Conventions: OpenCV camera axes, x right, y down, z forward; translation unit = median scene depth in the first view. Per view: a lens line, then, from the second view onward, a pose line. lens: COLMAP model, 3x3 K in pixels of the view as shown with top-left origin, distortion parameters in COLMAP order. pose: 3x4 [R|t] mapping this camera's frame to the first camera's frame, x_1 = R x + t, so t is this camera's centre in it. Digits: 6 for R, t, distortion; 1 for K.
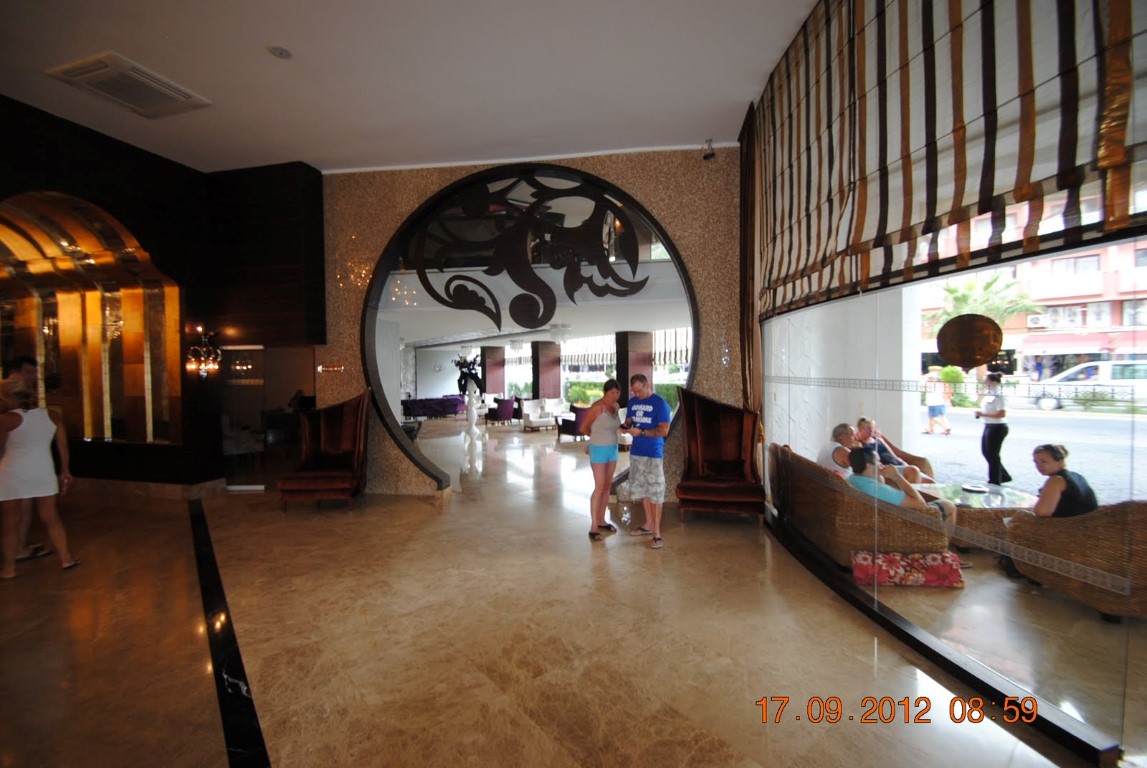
lens RADIAL K [[499.2, 0, 563.9], [0, 499.2, 379.4], [0, 0, 1]] dist [0.017598, -0.018615]
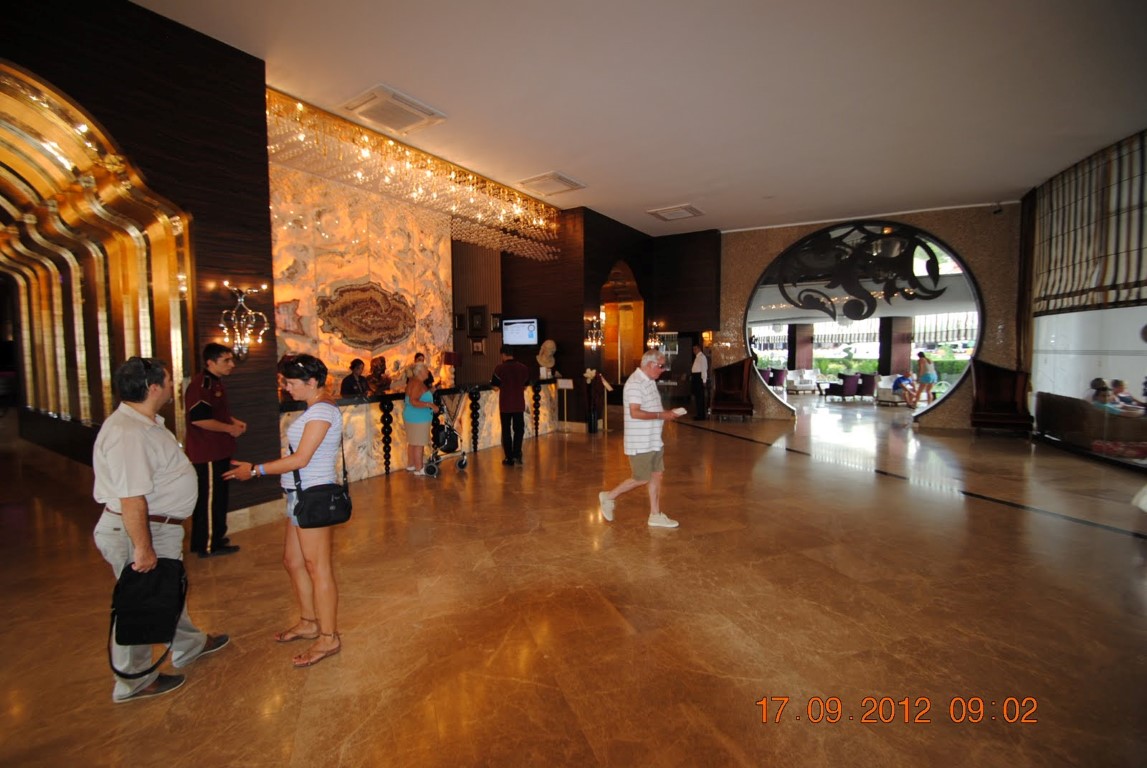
lens RADIAL K [[472.0, 0, 571.9], [0, 472.0, 381.8], [0, 0, 1]] dist [-0.028435, -0.000063]
pose [[0.933407, 0.026553, -0.357836, -0.407596], [-0.007079, 0.998427, 0.055623, 0.021426], [0.358750, -0.049386, 0.932126, -0.809793]]
